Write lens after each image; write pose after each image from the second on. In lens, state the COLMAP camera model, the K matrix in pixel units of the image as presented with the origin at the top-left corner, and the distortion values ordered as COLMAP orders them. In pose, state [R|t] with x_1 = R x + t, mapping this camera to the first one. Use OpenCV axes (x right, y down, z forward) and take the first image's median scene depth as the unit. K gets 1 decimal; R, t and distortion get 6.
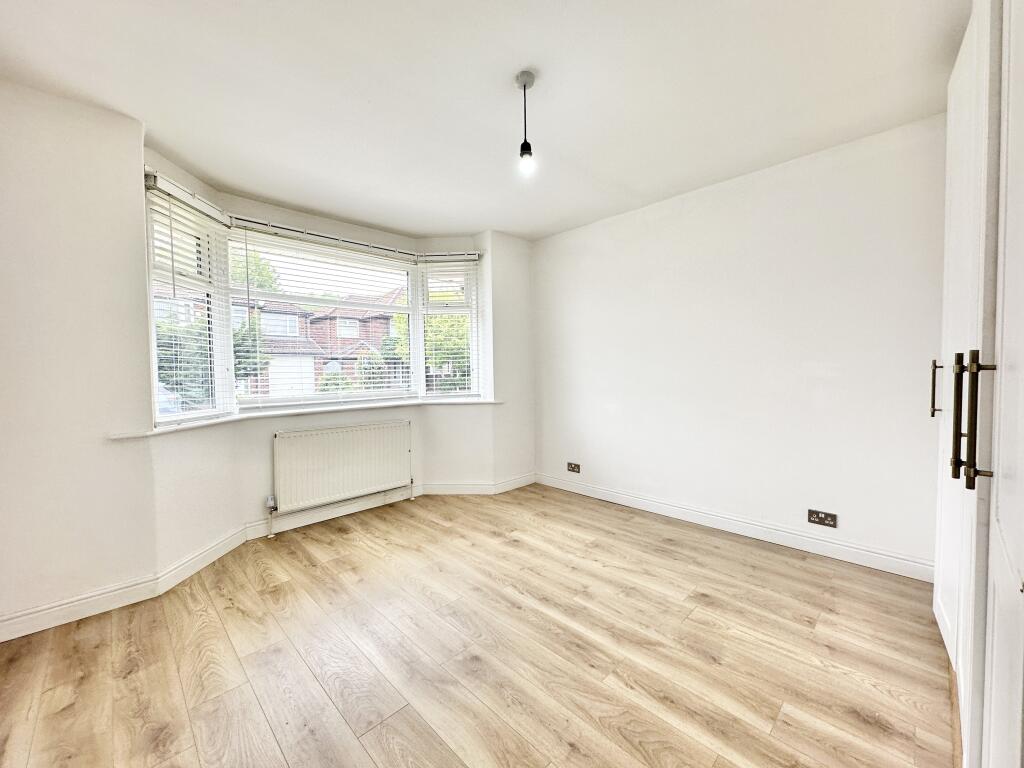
lens RADIAL K [[419.5, 0, 512.0], [0, 419.5, 384.0], [0, 0, 1]] dist [0.001402, 0.000221]
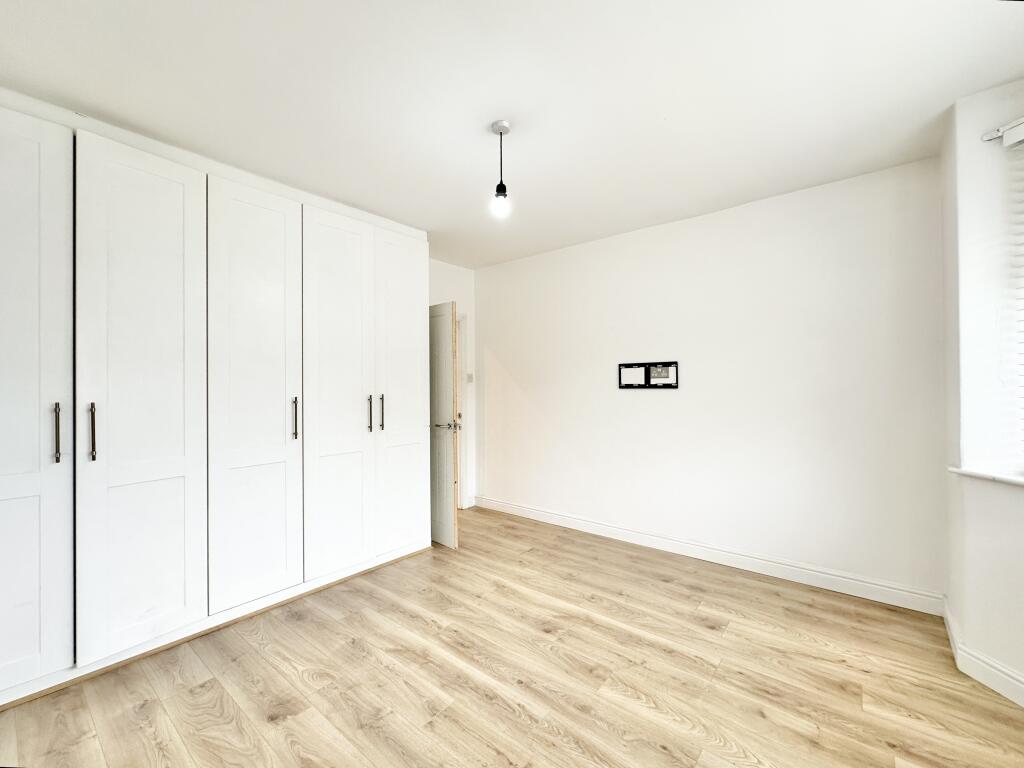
lens RADIAL K [[419.5, 0, 512.0], [0, 419.5, 384.0], [0, 0, 1]] dist [0.001402, 0.000221]
pose [[-0.994354, 0.021187, -0.103980, 0.123548], [0.017880, 0.999308, 0.032631, -0.115921], [0.104600, 0.030588, -0.994044, 2.054543]]
